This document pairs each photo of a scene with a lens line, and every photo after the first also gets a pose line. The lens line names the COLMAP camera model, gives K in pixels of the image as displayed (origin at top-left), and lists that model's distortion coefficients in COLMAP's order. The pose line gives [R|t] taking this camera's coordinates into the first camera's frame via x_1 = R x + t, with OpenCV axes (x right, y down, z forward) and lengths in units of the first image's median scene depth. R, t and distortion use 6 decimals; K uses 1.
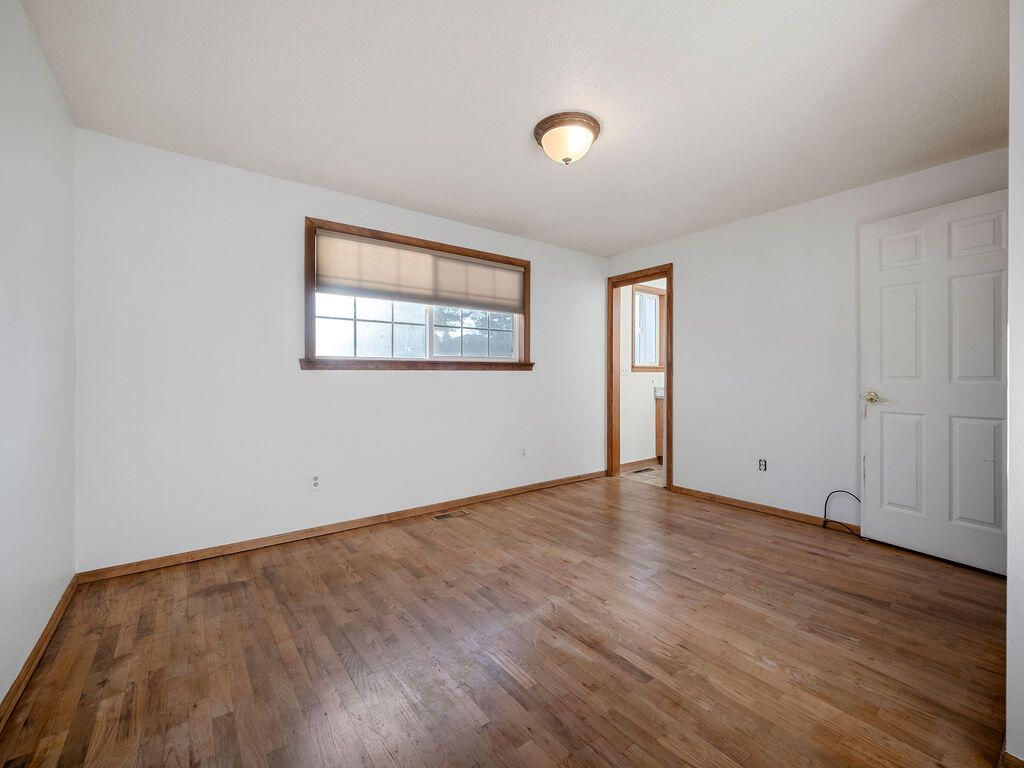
lens RADIAL K [[437.6, 0, 508.7], [0, 437.6, 365.2], [0, 0, 1]] dist [-0.004328, -0.000359]
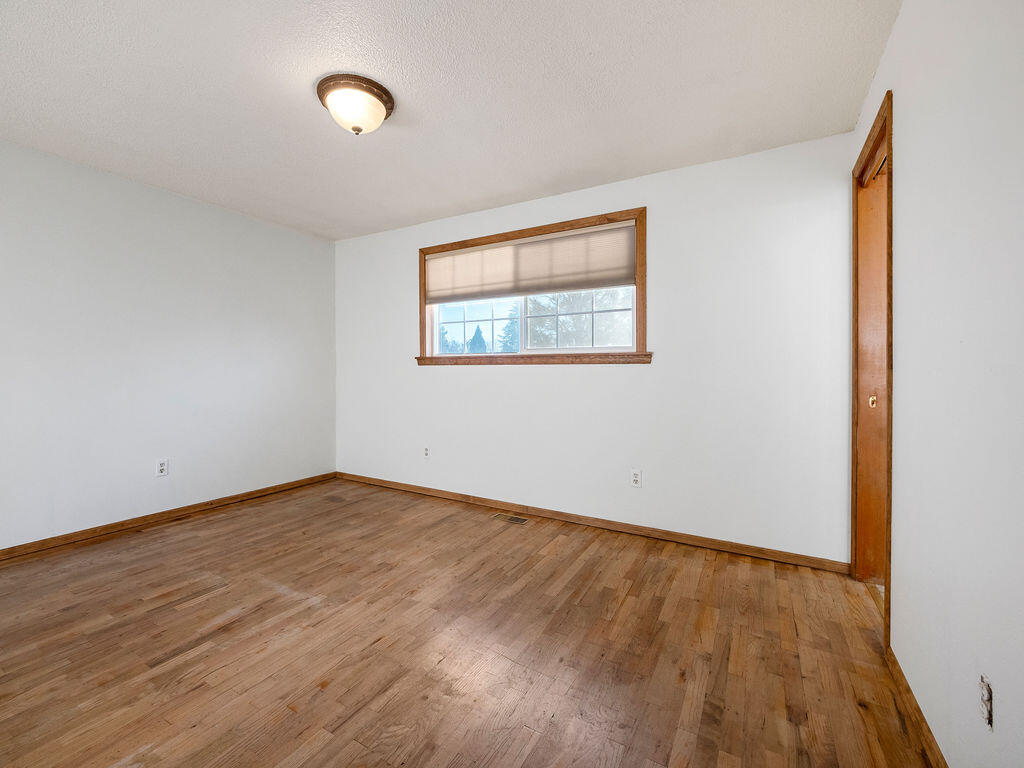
lens RADIAL K [[437.6, 0, 508.7], [0, 437.6, 365.2], [0, 0, 1]] dist [-0.004328, -0.000359]
pose [[0.387411, -0.005836, -0.921889, 0.797753], [0.019432, 0.999810, 0.001836, 0.011945], [0.921702, -0.018625, 0.387451, 0.693269]]
